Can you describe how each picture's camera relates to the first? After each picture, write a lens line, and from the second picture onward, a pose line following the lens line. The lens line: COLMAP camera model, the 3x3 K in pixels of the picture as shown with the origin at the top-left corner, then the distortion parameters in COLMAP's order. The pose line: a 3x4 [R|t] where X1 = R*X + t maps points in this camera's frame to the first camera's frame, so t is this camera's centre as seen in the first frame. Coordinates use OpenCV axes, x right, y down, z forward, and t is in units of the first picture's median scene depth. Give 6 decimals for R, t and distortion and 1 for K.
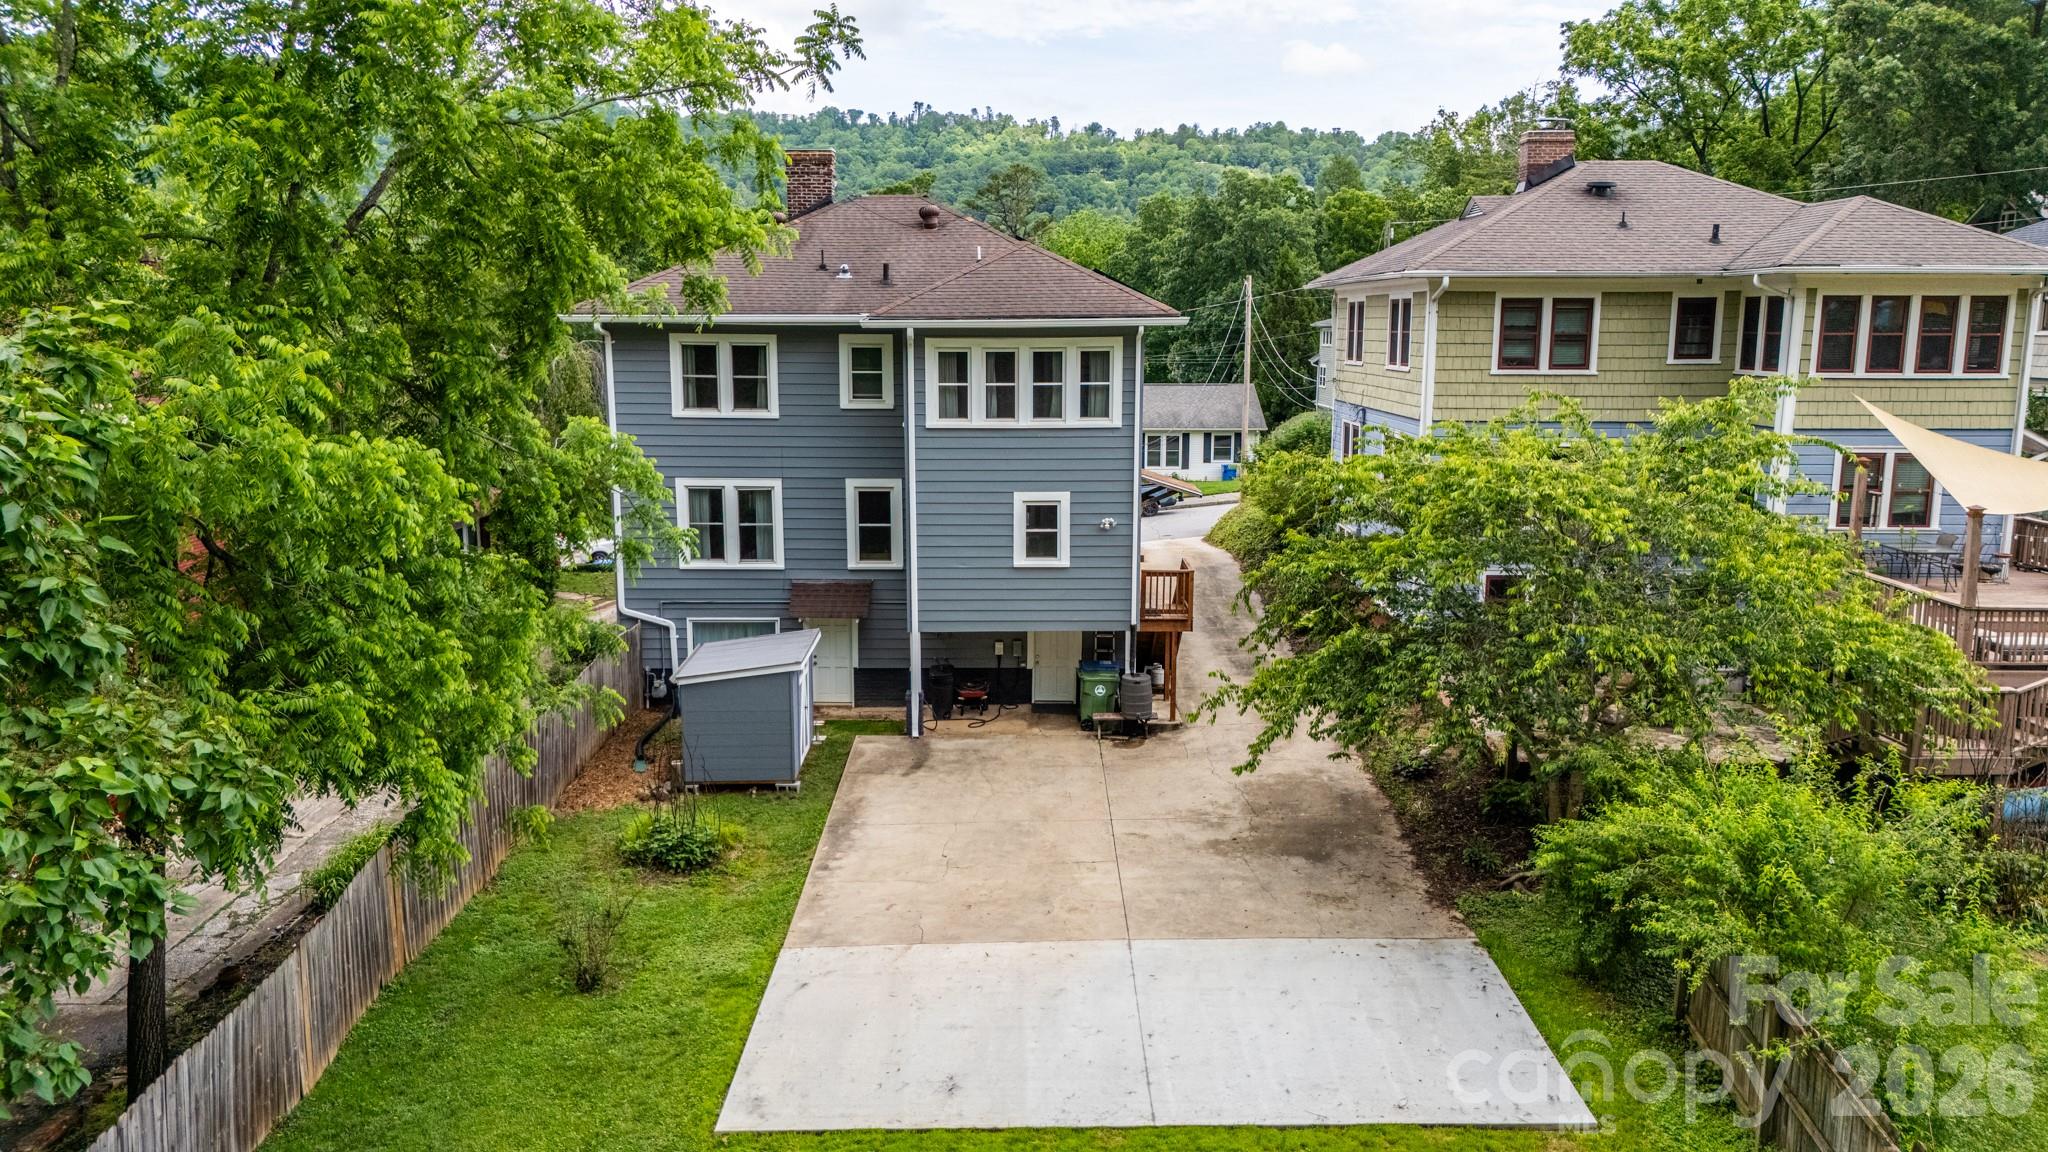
lens RADIAL K [[1498.9, 0, 1021.1], [0, 1498.9, 558.4], [0, 0, 1]] dist [0.028088, -0.013207]
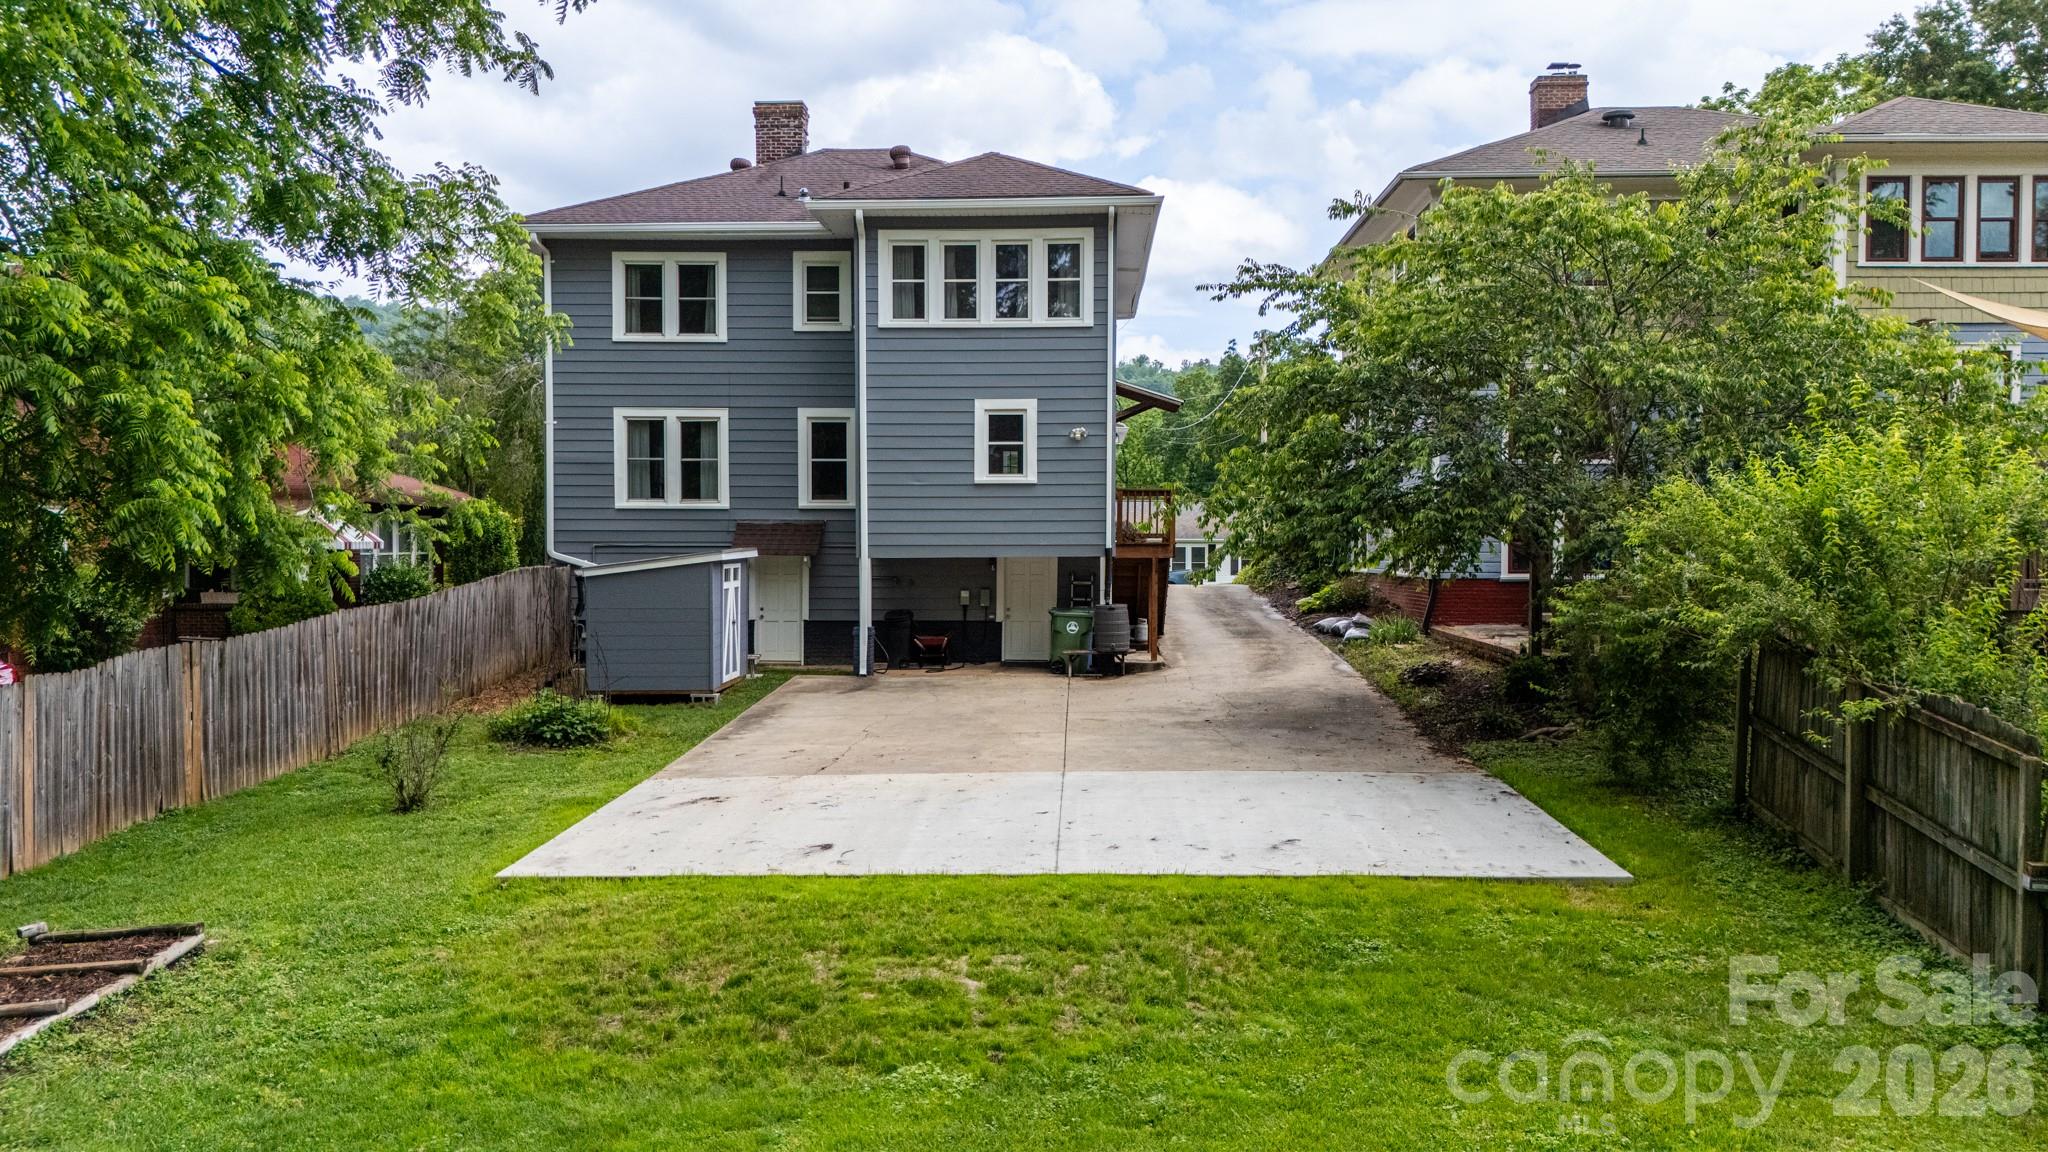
lens RADIAL K [[1498.9, 0, 1029.4], [0, 1498.9, 577.8], [0, 0, 1]] dist [0.028088, -0.013207]
pose [[0.999571, 0.002671, -0.029151, 0.052148], [-0.006764, 0.989953, -0.141234, 0.180647], [0.028481, 0.141371, 0.989547, 0.113785]]
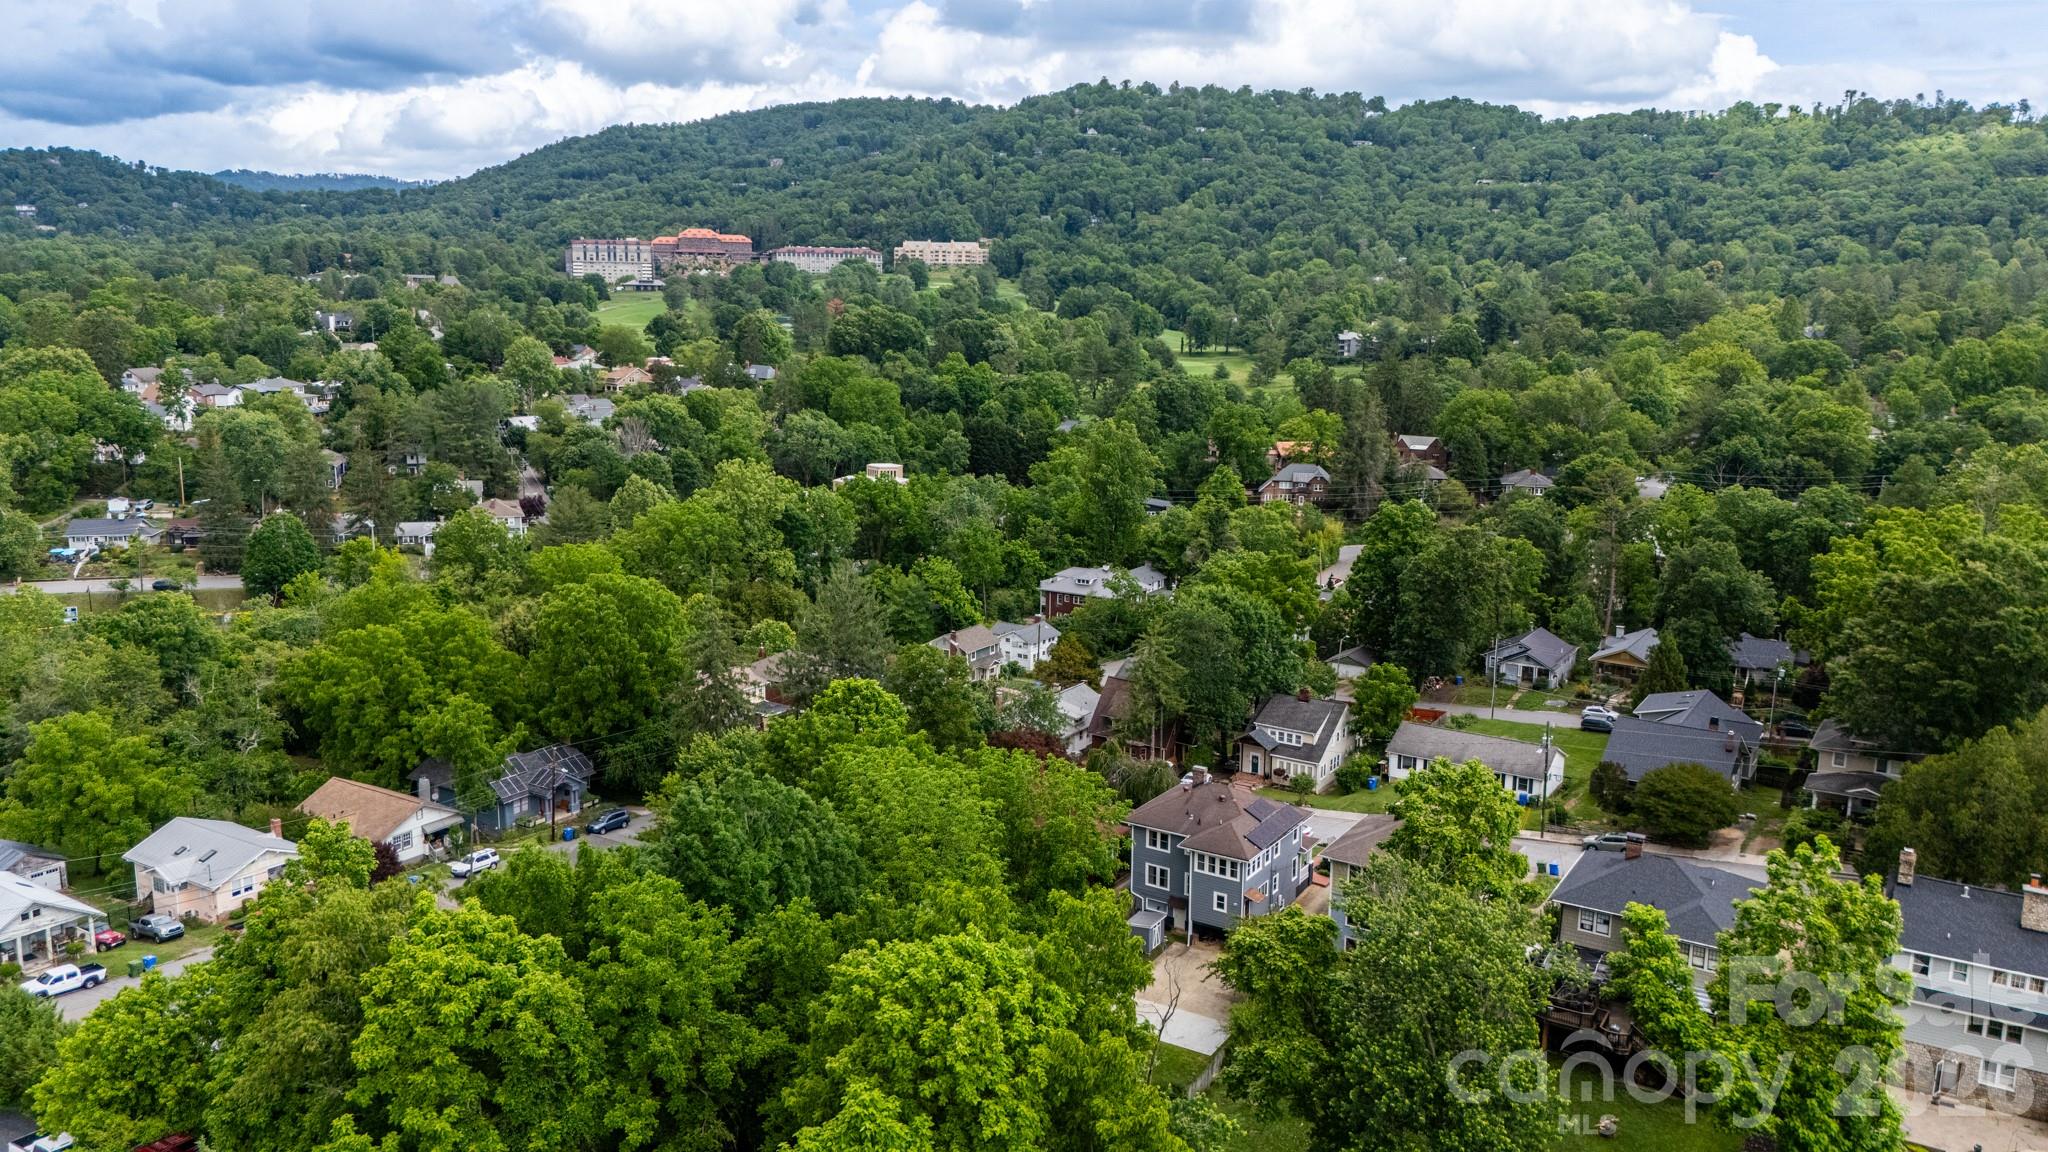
lens RADIAL K [[1498.9, 0, 1024.5], [0, 1498.9, 570.8], [0, 0, 1]] dist [0.028088, -0.013207]
pose [[0.840308, 0.110174, -0.530795, 1.497151], [-0.092868, 0.993912, 0.059281, -1.014562], [0.534095, -0.000520, 0.845424, -2.465452]]
